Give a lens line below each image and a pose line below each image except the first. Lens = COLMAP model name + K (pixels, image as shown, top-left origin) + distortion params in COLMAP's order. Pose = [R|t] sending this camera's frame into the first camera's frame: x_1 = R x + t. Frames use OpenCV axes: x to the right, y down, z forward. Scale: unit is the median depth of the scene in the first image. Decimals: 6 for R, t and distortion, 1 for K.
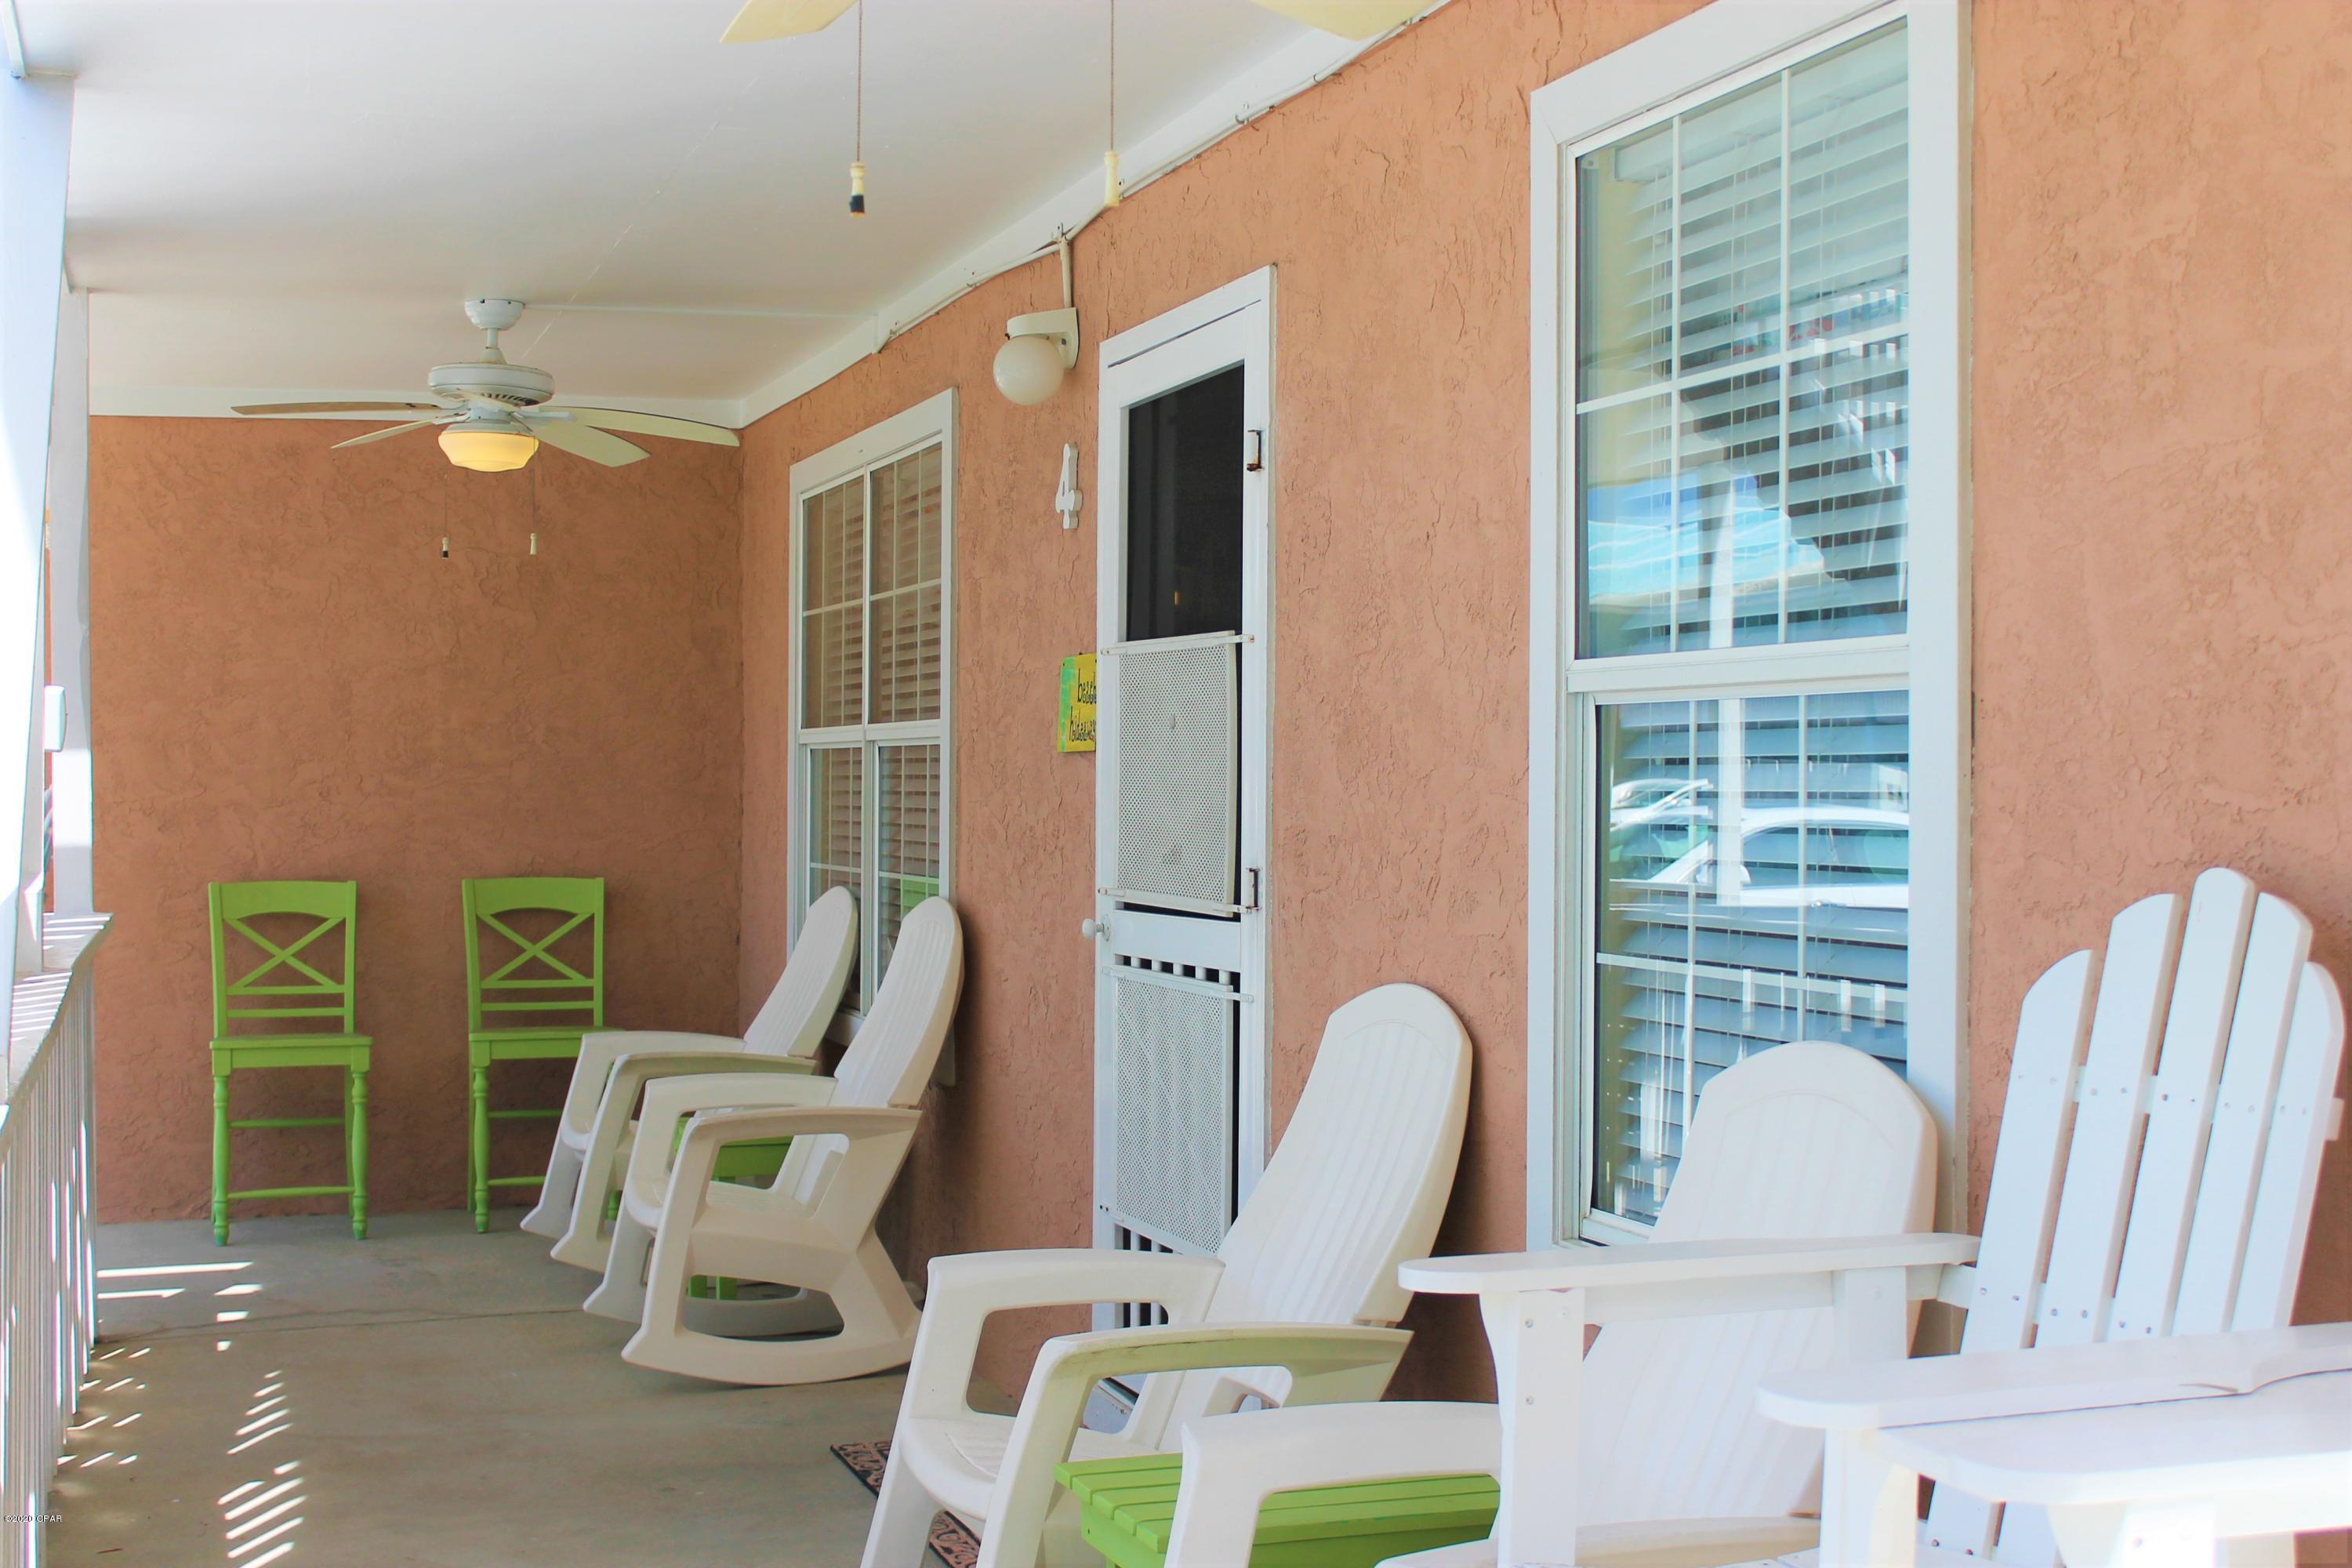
lens RADIAL K [[3142.4, 0, 1176.3], [0, 3142.4, 785.7], [0, 0, 1]] dist [-0.007266, 0.000000]
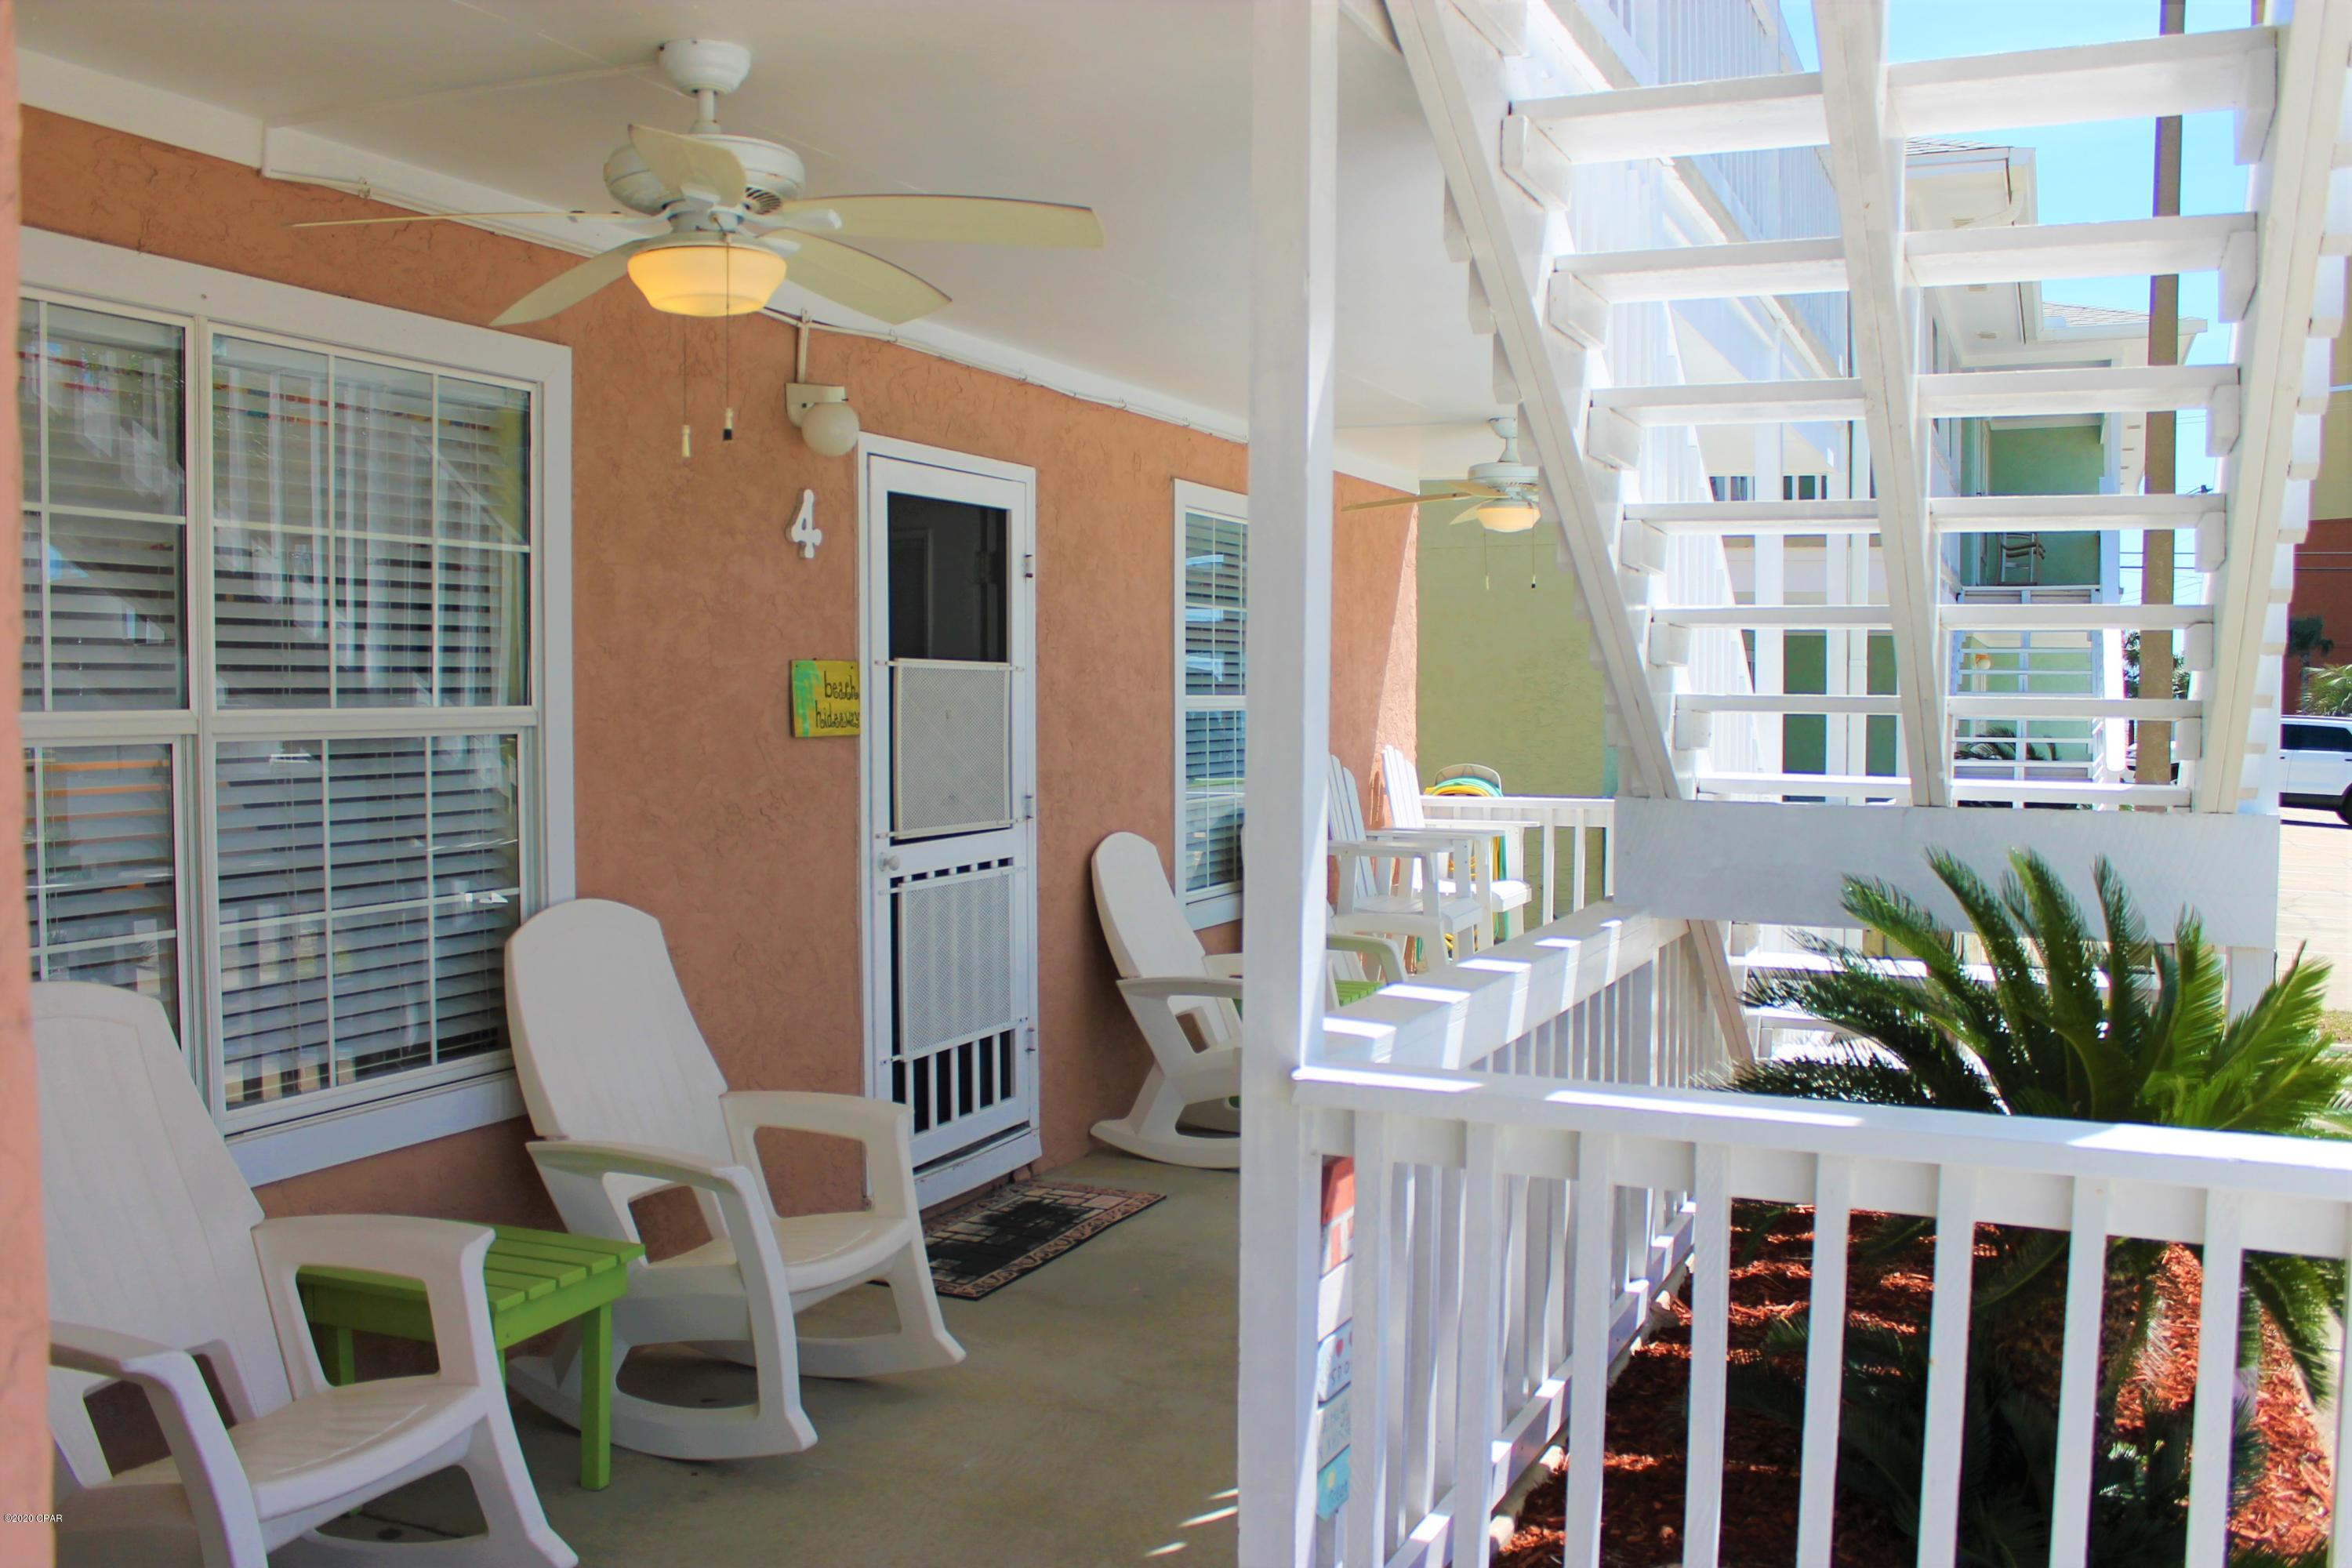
lens RADIAL K [[1961.0, 0, 1177.2], [0, 1961.0, 788.1], [0, 0, 1]] dist [-0.152438, 0.102092]
pose [[-0.735933, -0.034154, 0.676192, -0.802675], [-0.000569, 0.998758, 0.049828, -0.034609], [-0.677054, 0.036286, -0.735039, 1.767052]]
